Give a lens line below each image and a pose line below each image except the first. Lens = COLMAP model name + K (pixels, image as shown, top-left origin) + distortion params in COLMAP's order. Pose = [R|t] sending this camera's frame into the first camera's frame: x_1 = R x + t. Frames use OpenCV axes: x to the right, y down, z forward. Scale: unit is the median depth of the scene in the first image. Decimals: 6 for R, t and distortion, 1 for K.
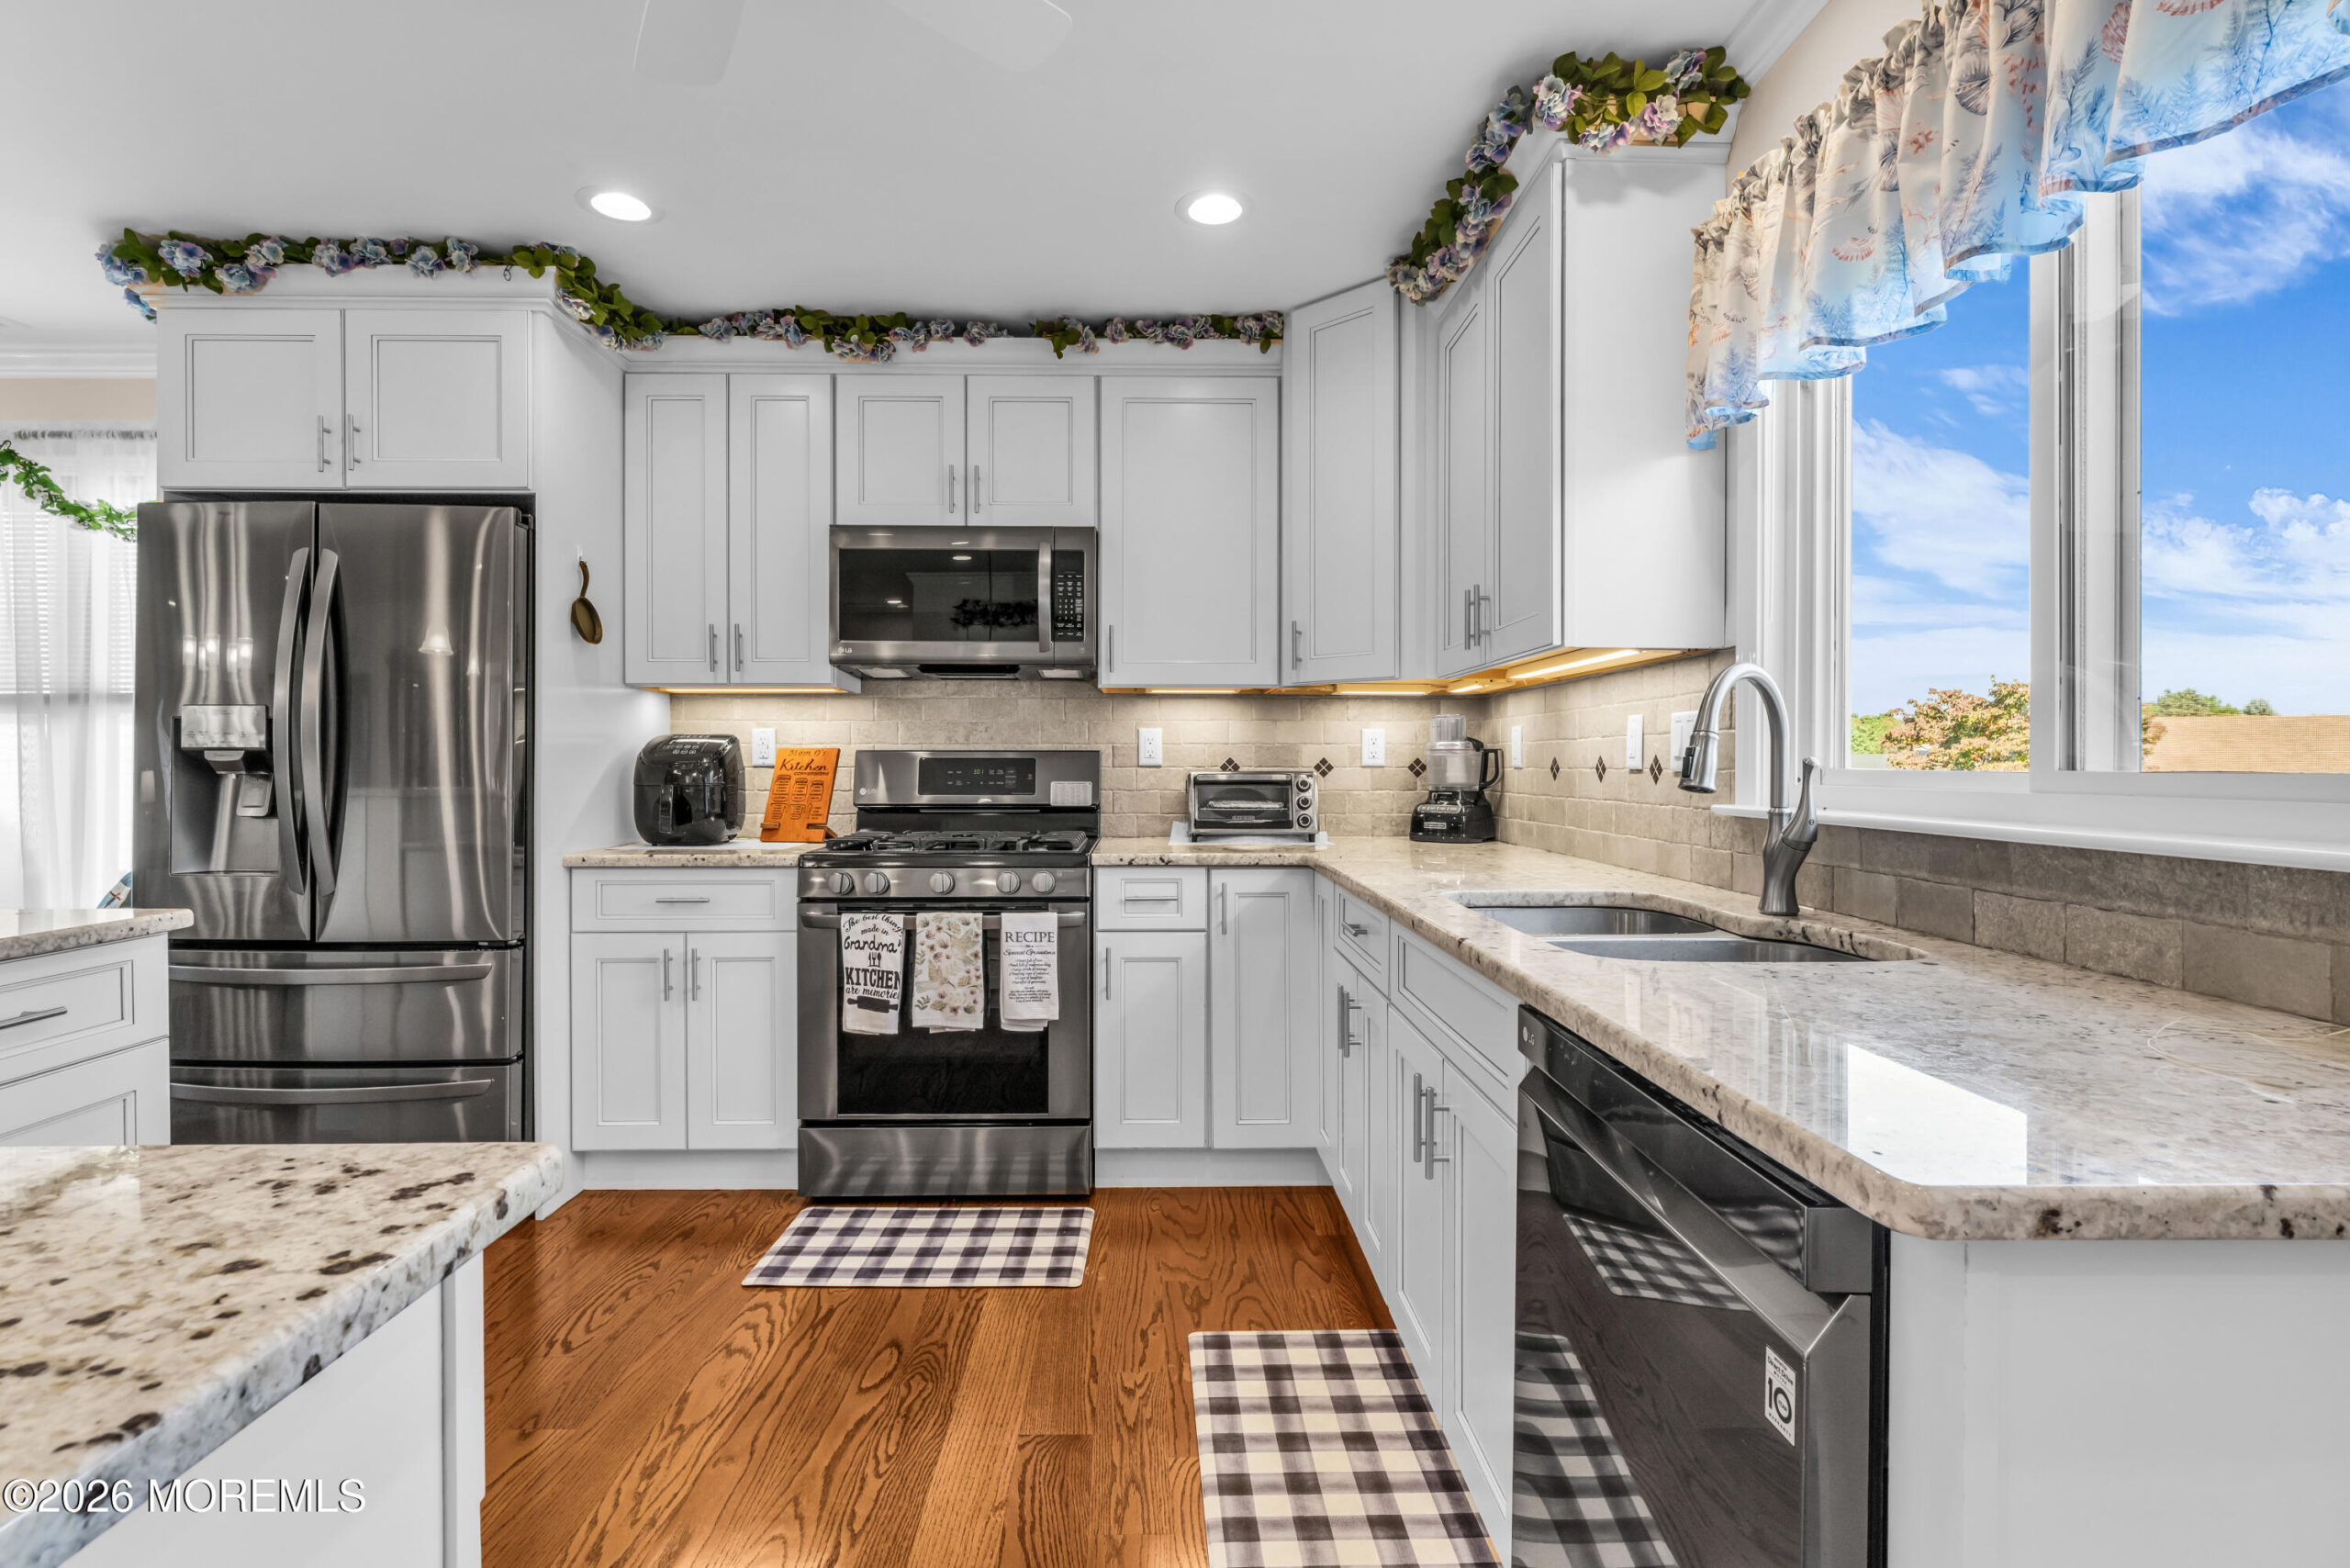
lens RADIAL K [[1138.2, 0, 1173.0], [0, 1138.2, 765.4], [0, 0, 1]] dist [-0.001020, -0.000472]
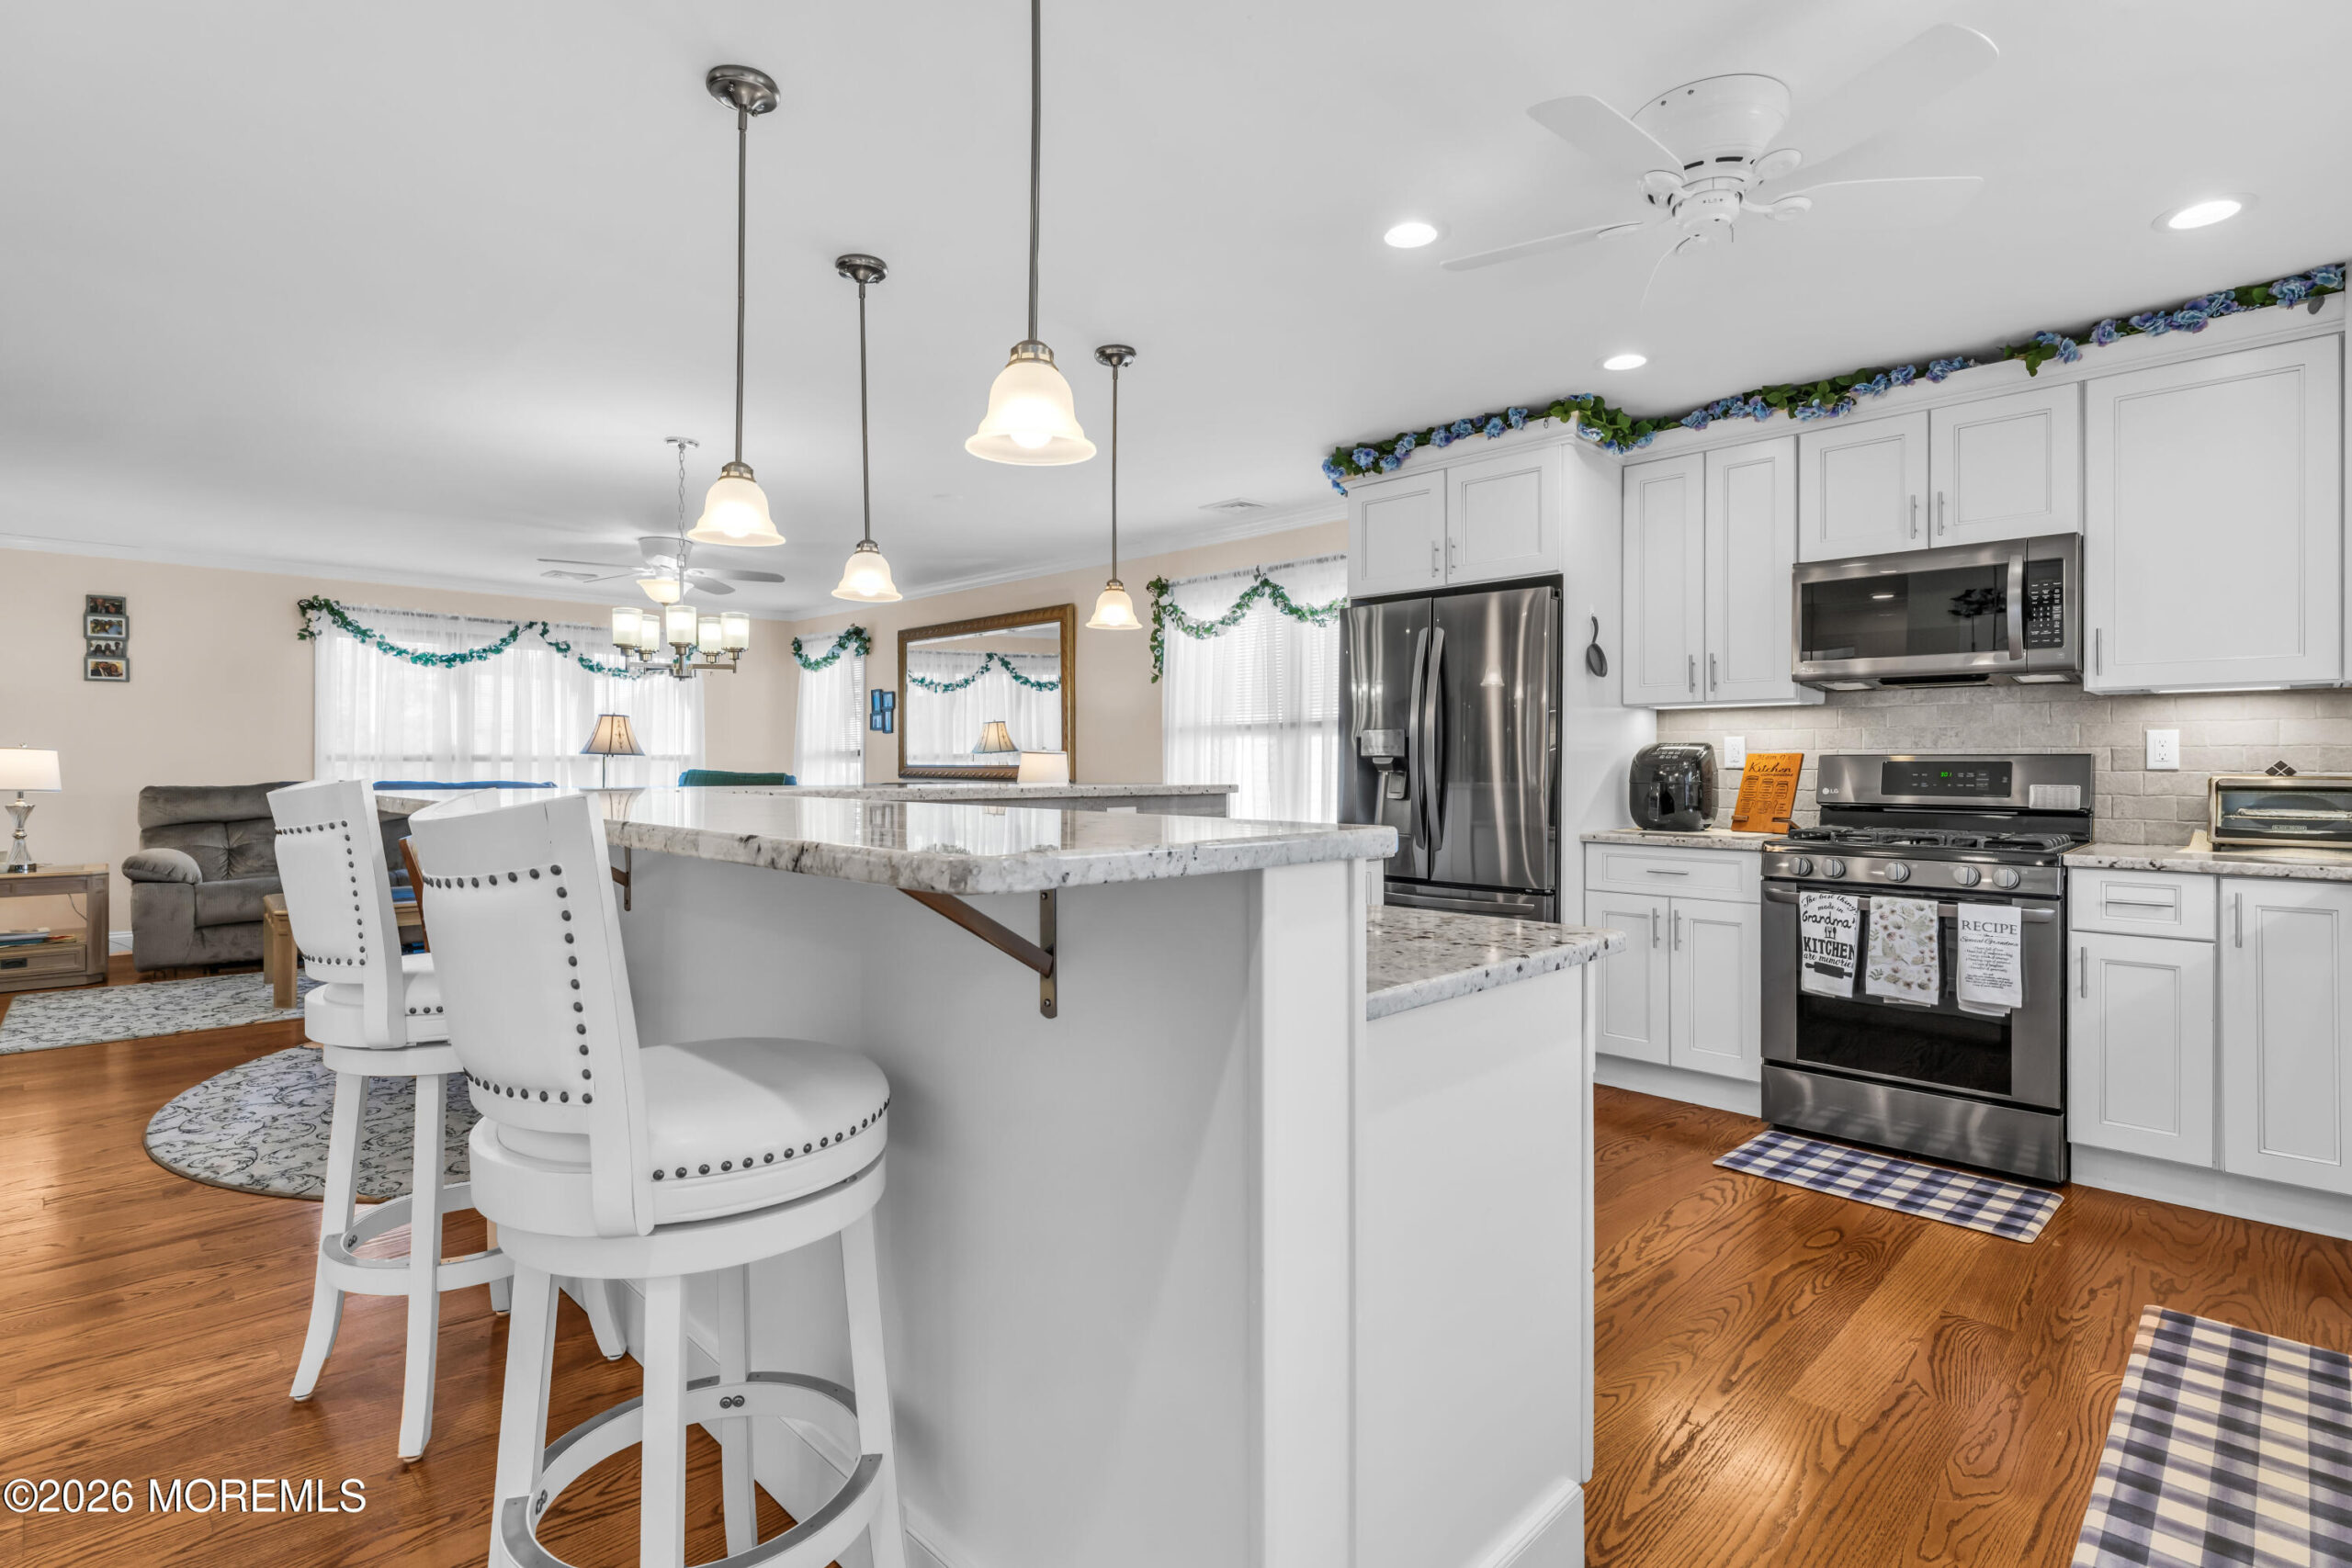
lens RADIAL K [[1139.0, 0, 1174.0], [0, 1139.0, 765.4], [0, 0, 1]] dist [-0.001020, -0.000472]
pose [[0.689723, 0.002080, -0.724070, 0.118144], [-0.003262, 0.999995, -0.000234, -0.000380], [0.724066, 0.002523, 0.689726, -0.296022]]
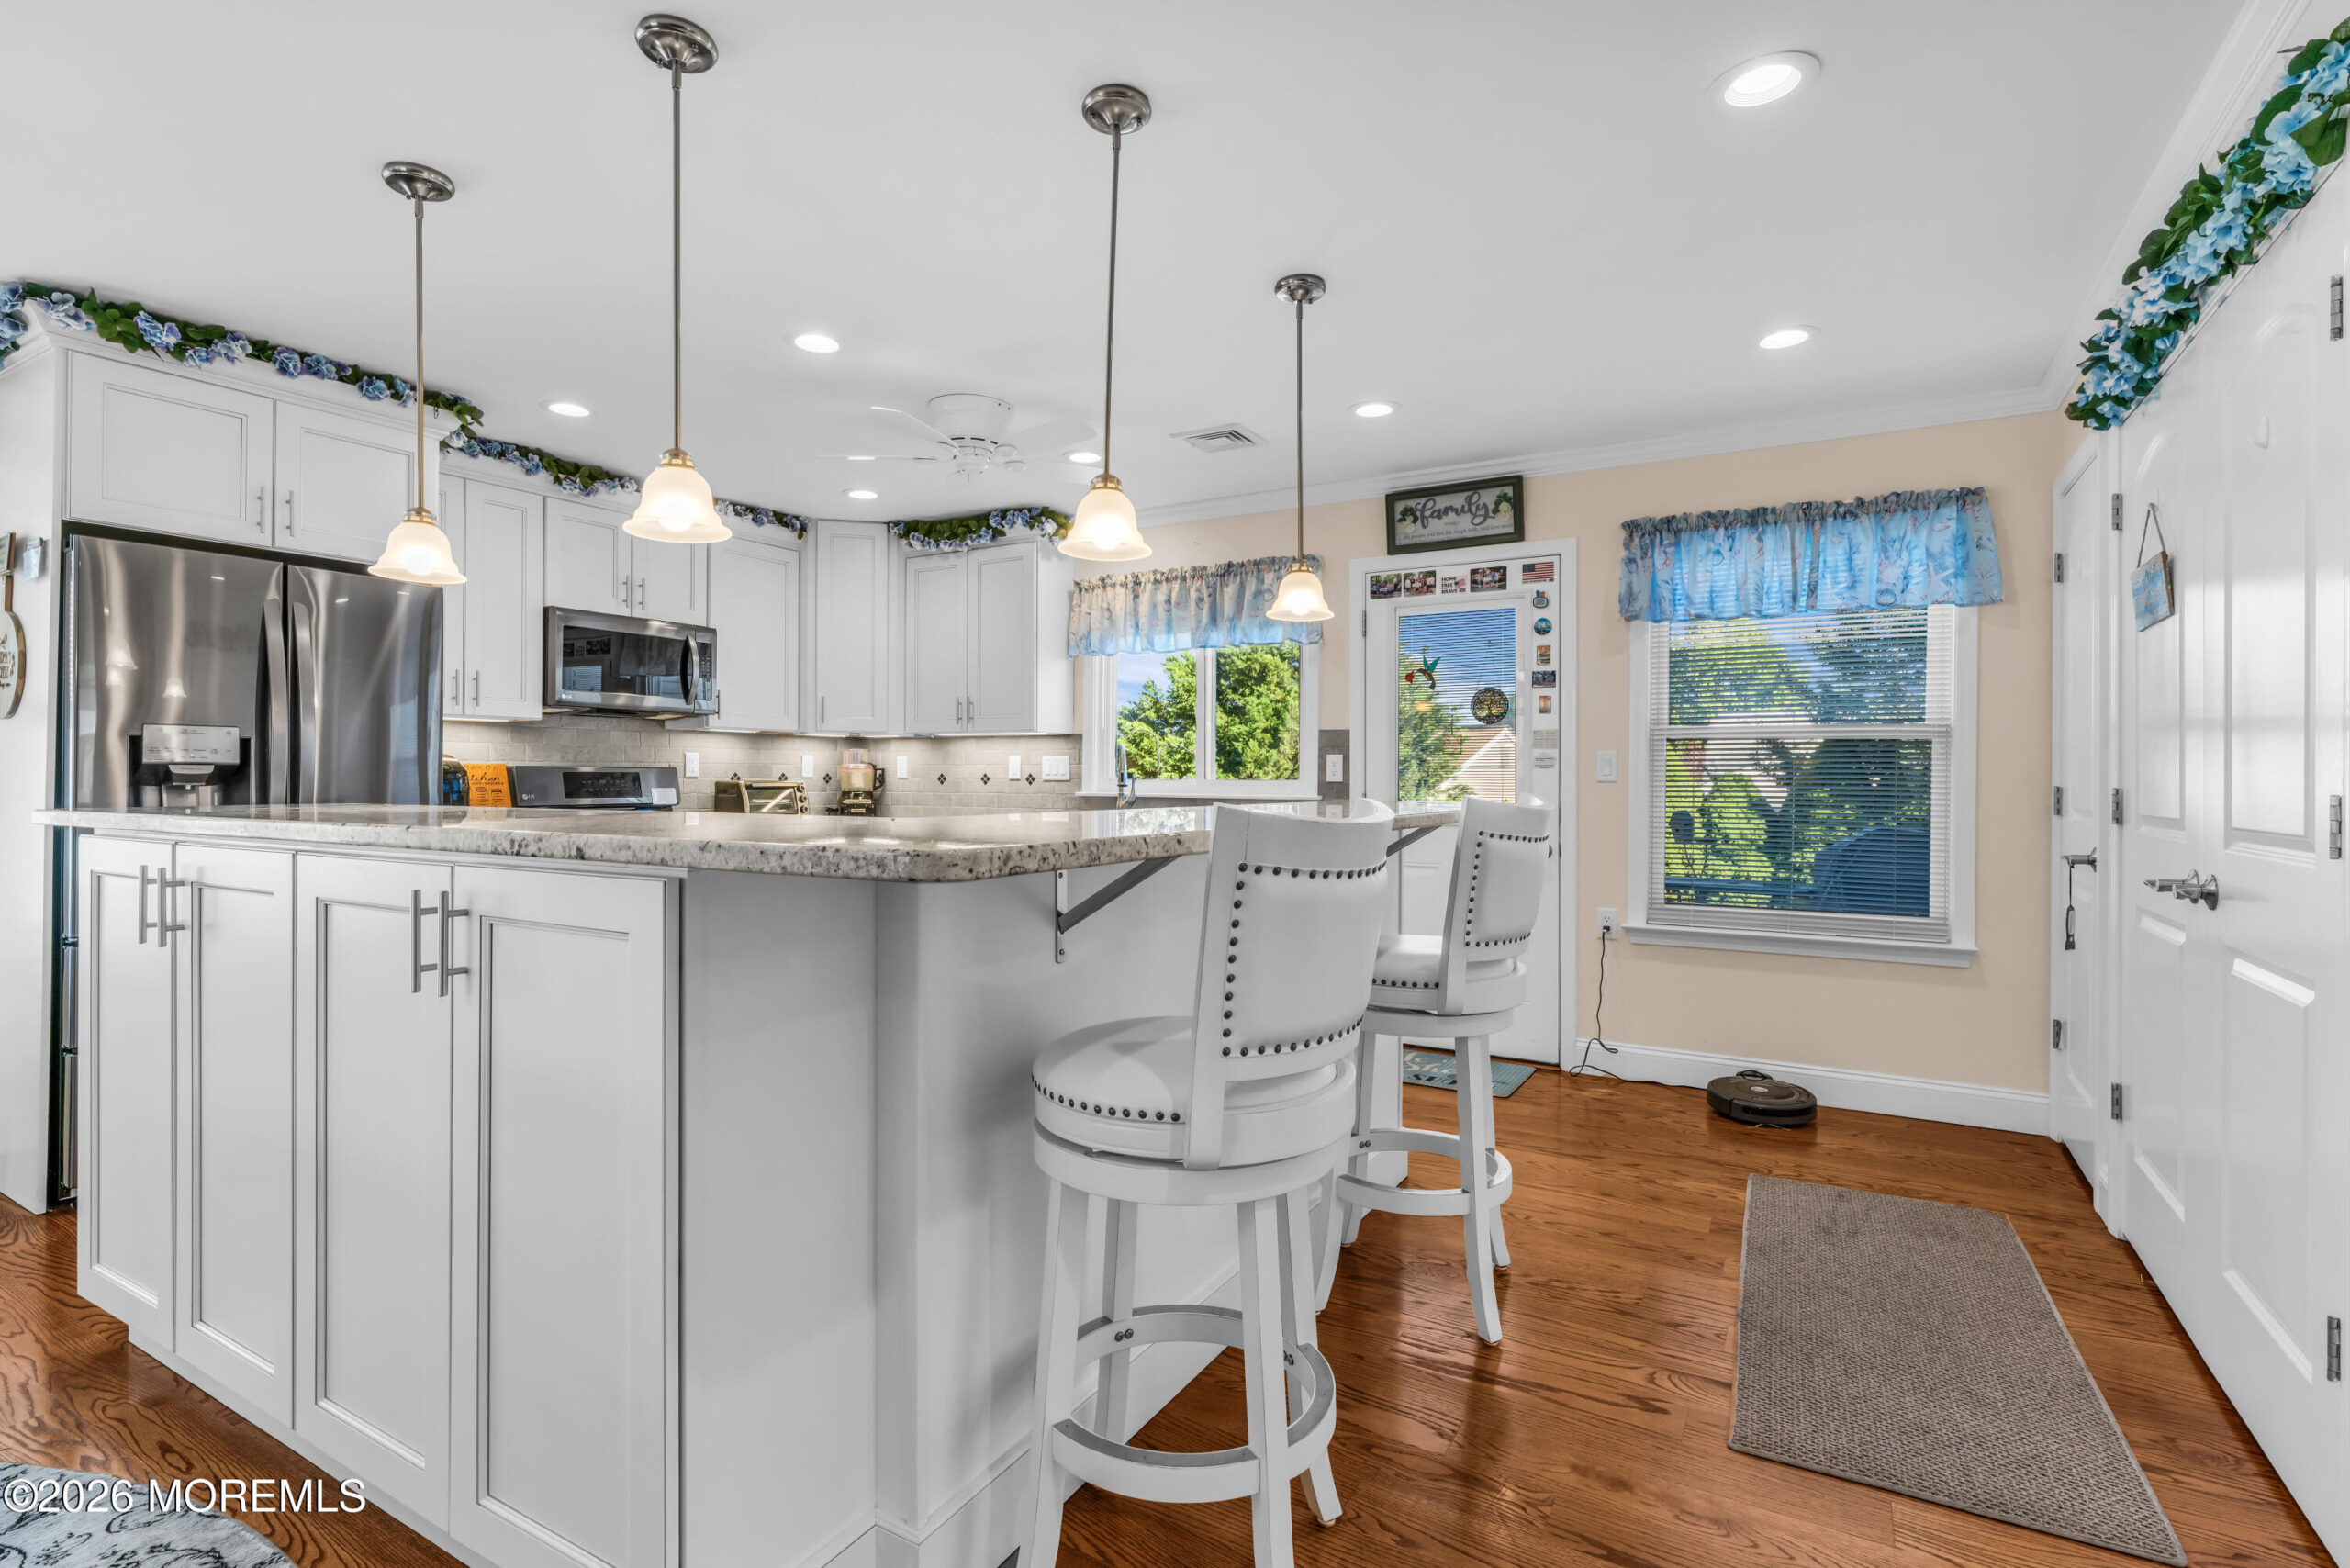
lens RADIAL K [[1116.9, 0, 1173.8], [0, 1116.9, 770.4], [0, 0, 1]] dist [-0.002979, -0.000332]
pose [[0.522349, 0.005222, 0.852716, -1.146705], [-0.001241, 0.999985, -0.005364, -0.002459], [-0.852731, 0.001743, 0.522348, -0.397336]]
